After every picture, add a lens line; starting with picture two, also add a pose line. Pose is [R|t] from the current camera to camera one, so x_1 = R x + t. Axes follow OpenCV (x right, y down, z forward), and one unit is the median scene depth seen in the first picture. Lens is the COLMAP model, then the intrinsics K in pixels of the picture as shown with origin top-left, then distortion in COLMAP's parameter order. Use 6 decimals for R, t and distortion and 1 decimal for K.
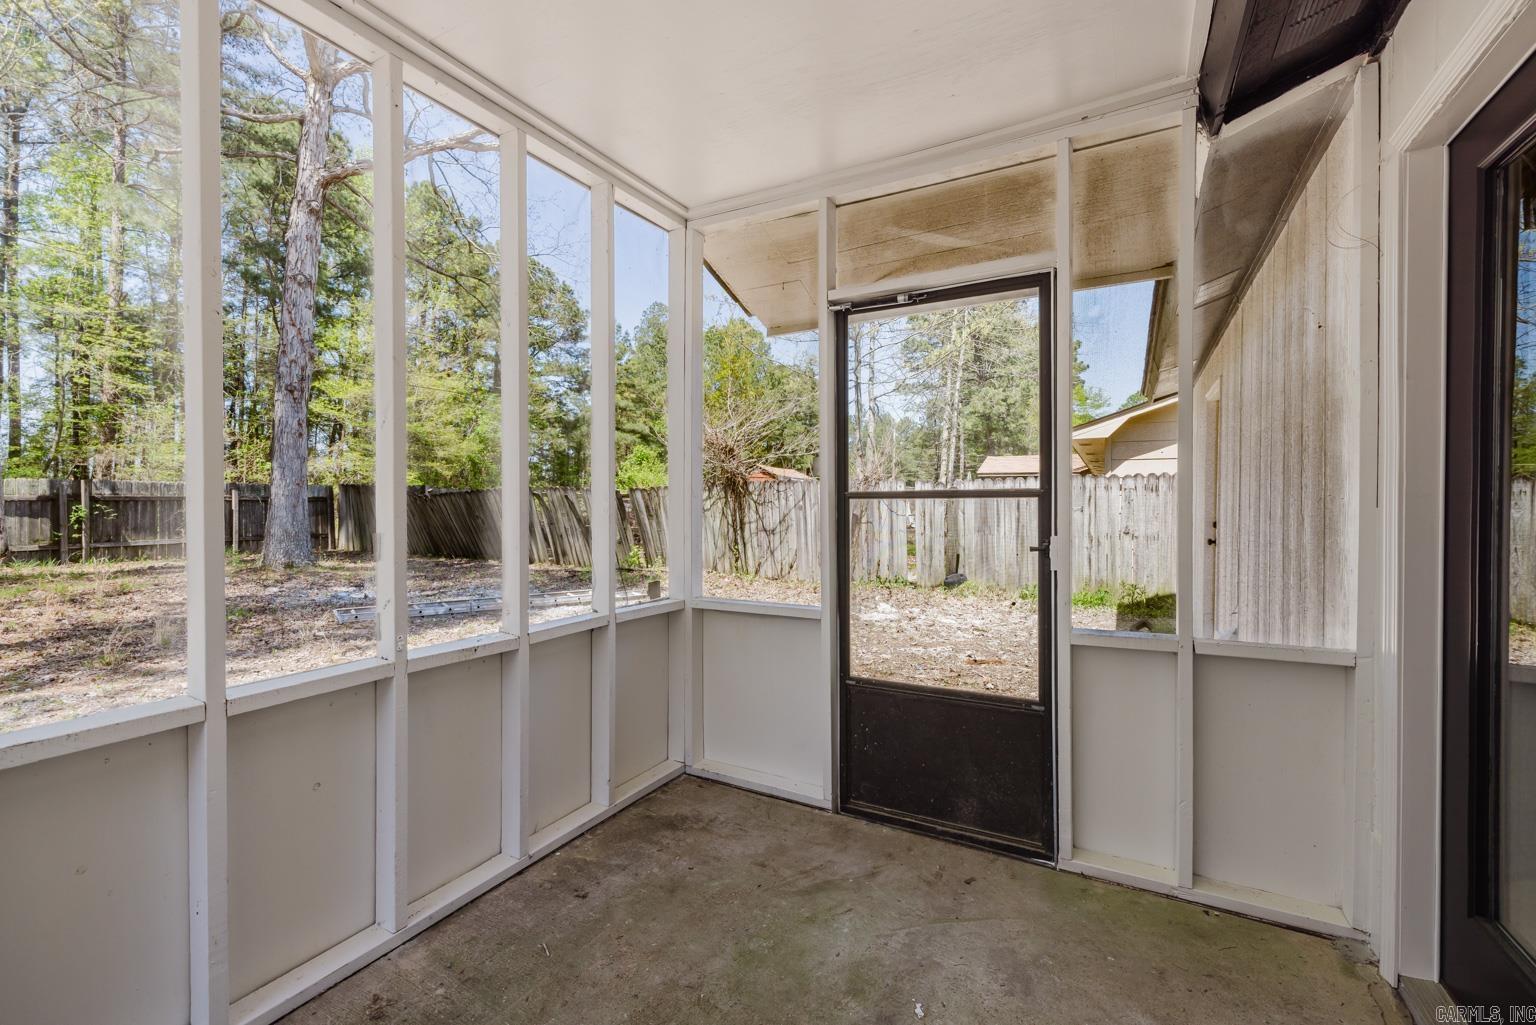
lens RADIAL K [[648.8, 0, 768.0], [0, 648.8, 500.3], [0, 0, 1]] dist [0.002327, 0.000661]
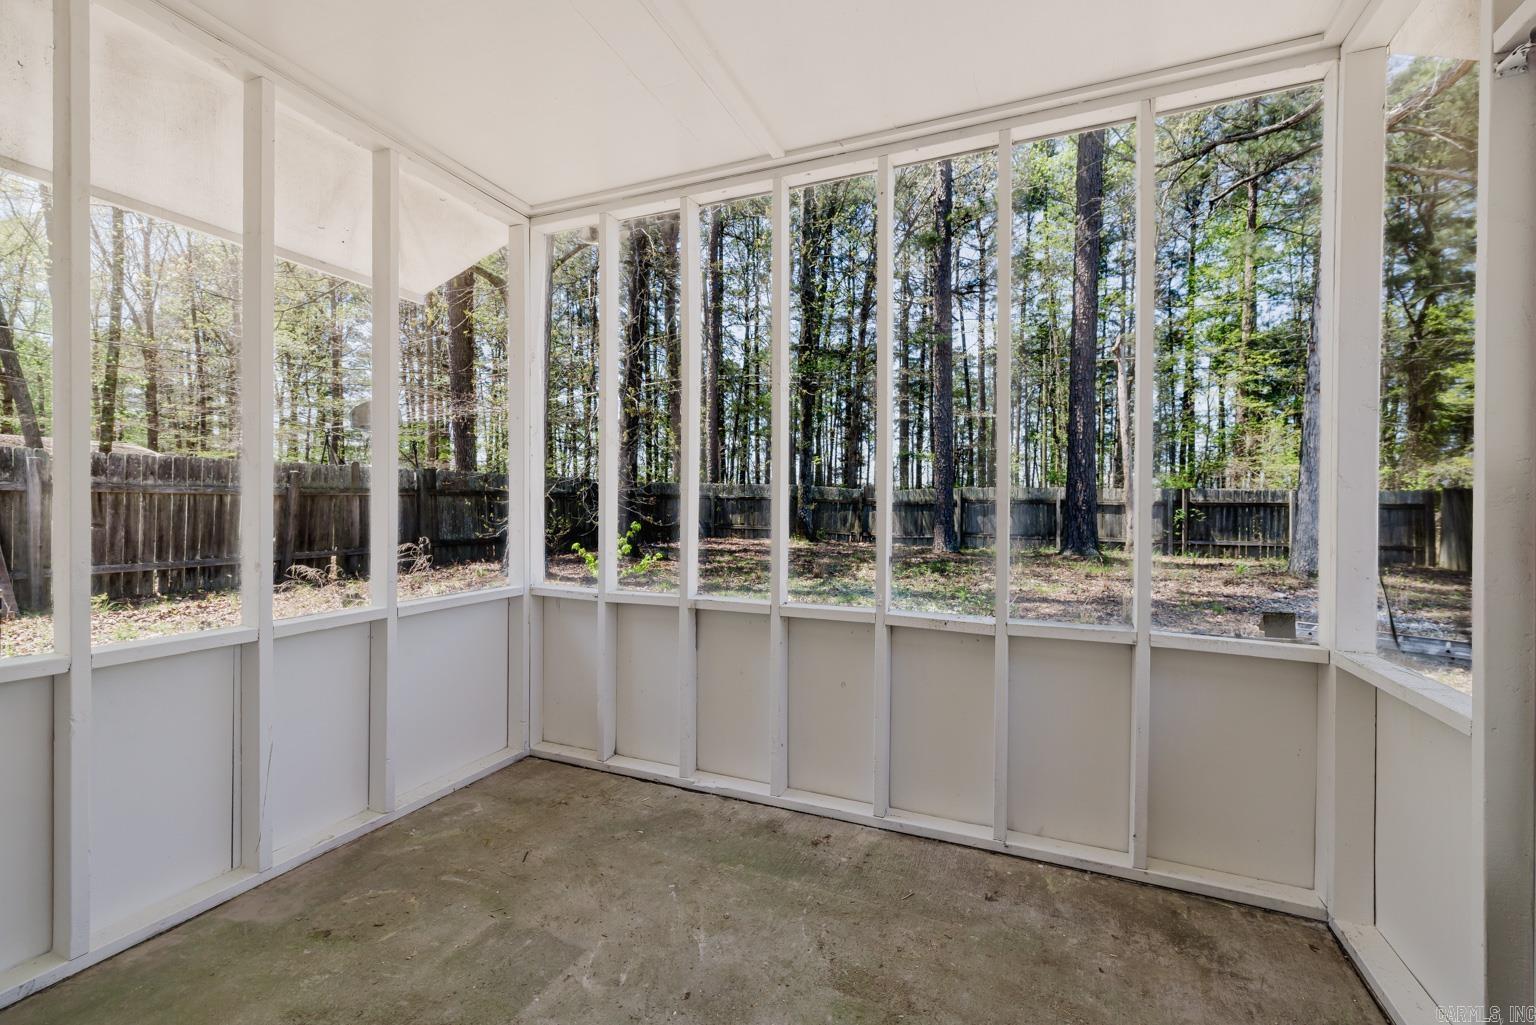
lens RADIAL K [[648.8, 0, 768.0], [0, 648.8, 500.3], [0, 0, 1]] dist [0.002327, 0.000661]
pose [[0.107215, -0.003092, -0.994231, 0.098396], [-0.009911, 0.999942, -0.004178, 0.003729], [0.994186, 0.010302, 0.107178, 0.086052]]
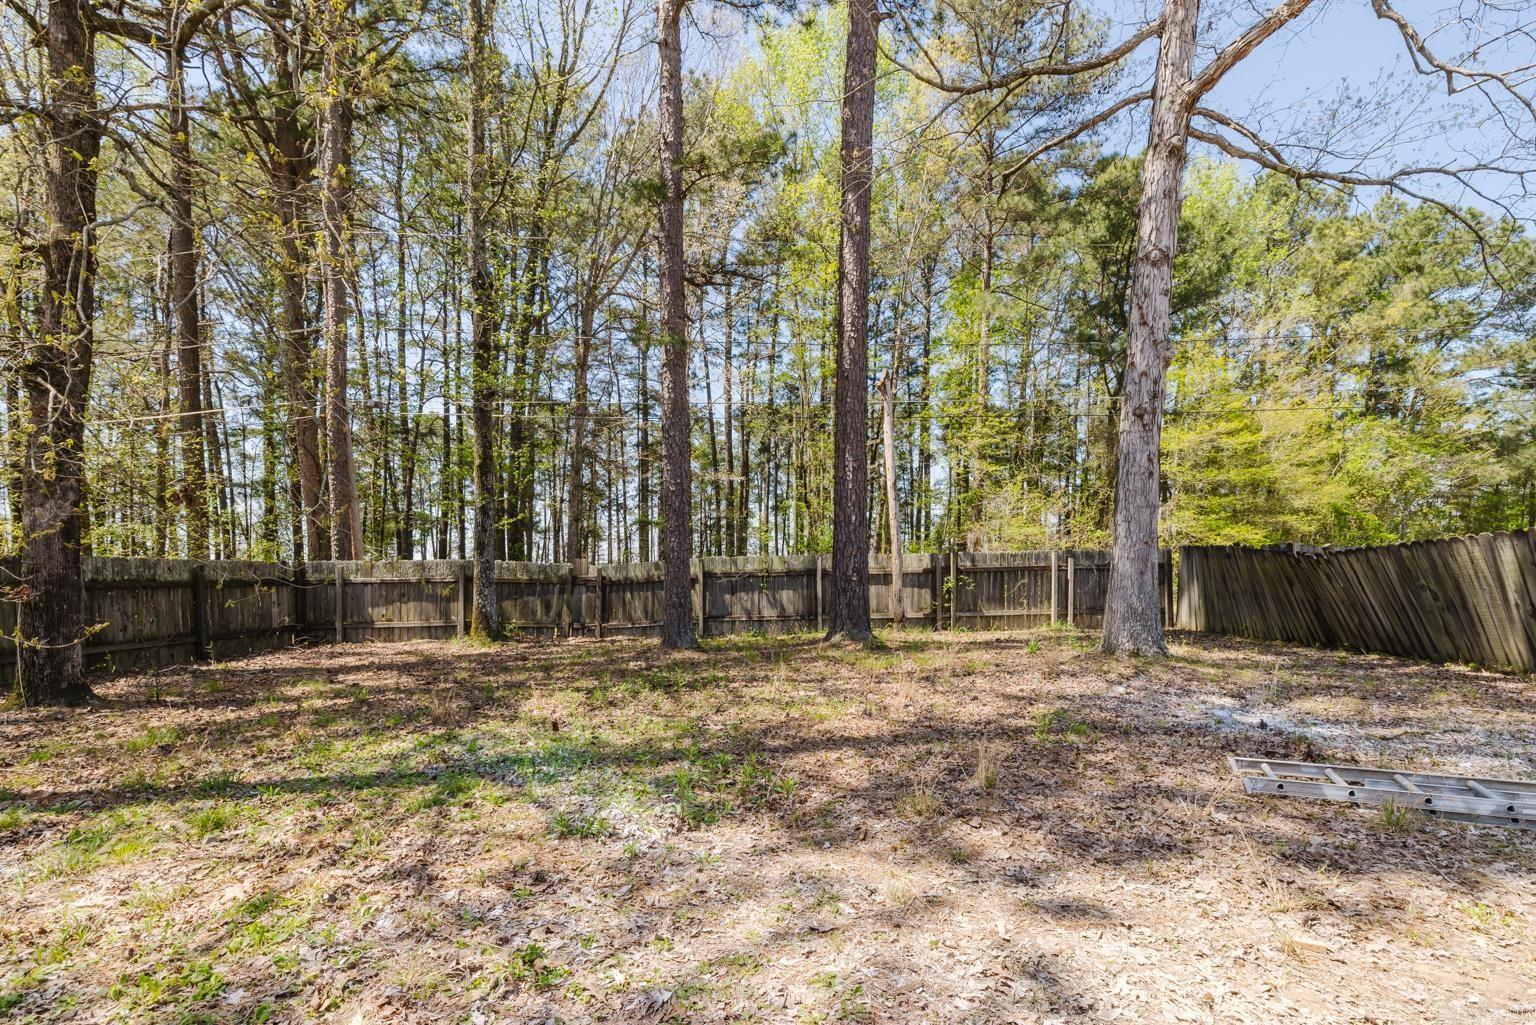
lens RADIAL K [[685.3, 0, 768.6], [0, 685.3, 639.4], [0, 0, 1]] dist [-0.000002, 0.000181]
pose [[0.457555, 0.066723, -0.886674, -0.194658], [0.023935, 0.995895, 0.087293, 0.004975], [0.888859, -0.061164, 0.454080, 0.226943]]
